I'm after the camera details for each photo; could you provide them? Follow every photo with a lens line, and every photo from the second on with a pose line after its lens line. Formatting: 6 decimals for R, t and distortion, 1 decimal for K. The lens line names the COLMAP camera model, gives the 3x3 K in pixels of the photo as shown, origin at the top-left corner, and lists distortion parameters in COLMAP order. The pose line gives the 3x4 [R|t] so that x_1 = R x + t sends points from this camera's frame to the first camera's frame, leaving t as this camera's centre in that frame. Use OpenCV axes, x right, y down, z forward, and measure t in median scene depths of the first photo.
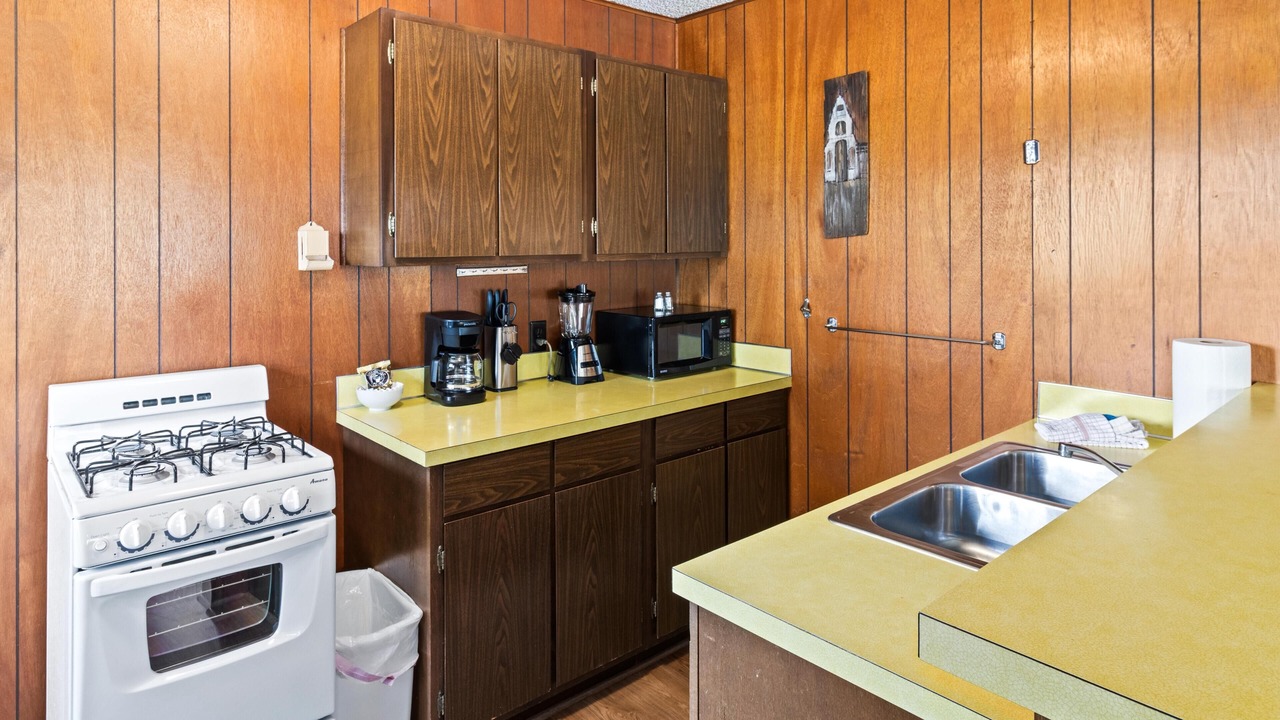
lens RADIAL K [[738.5, 0, 678.3], [0, 738.5, 242.8], [0, 0, 1]] dist [0.005087, 0.002292]
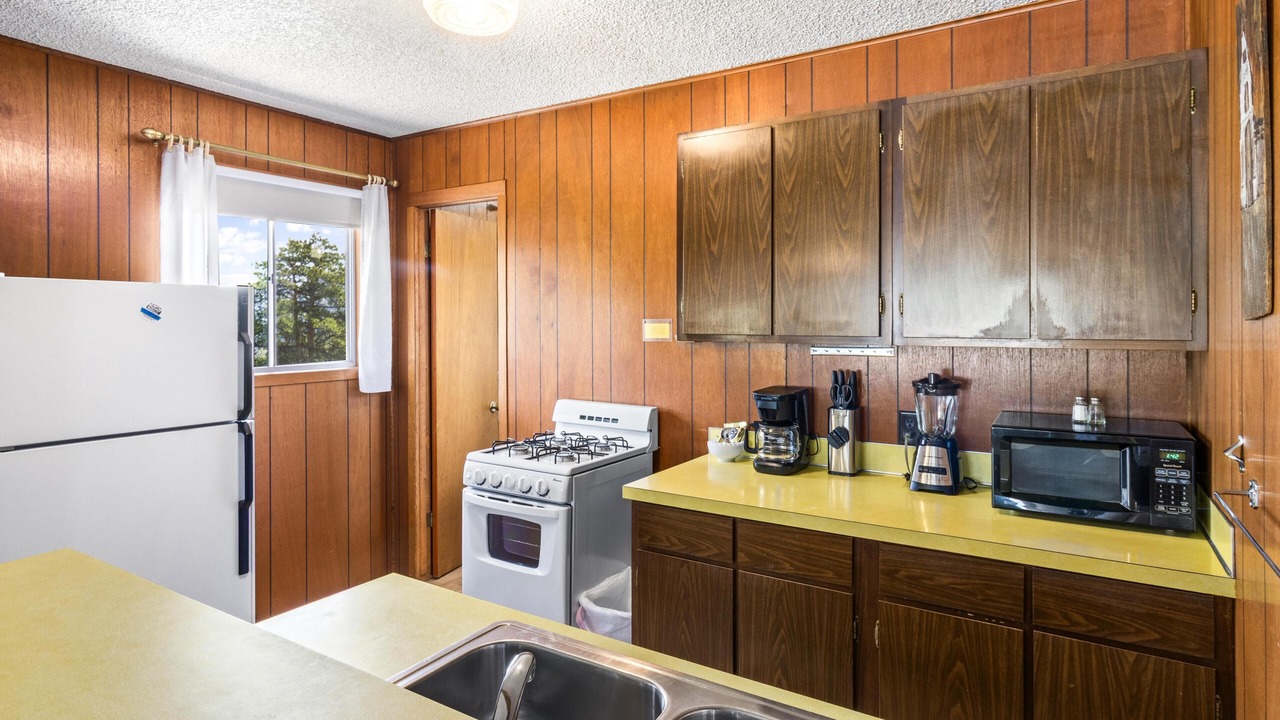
lens RADIAL K [[719.3, 0, 638.5], [0, 719.3, 321.2], [0, 0, 1]] dist [0.001878, 0.000723]
pose [[0.246809, 0.008259, -0.969029, 0.696637], [-0.004285, 0.999963, 0.007432, -0.008935], [0.969055, 0.002318, 0.246835, 0.576789]]
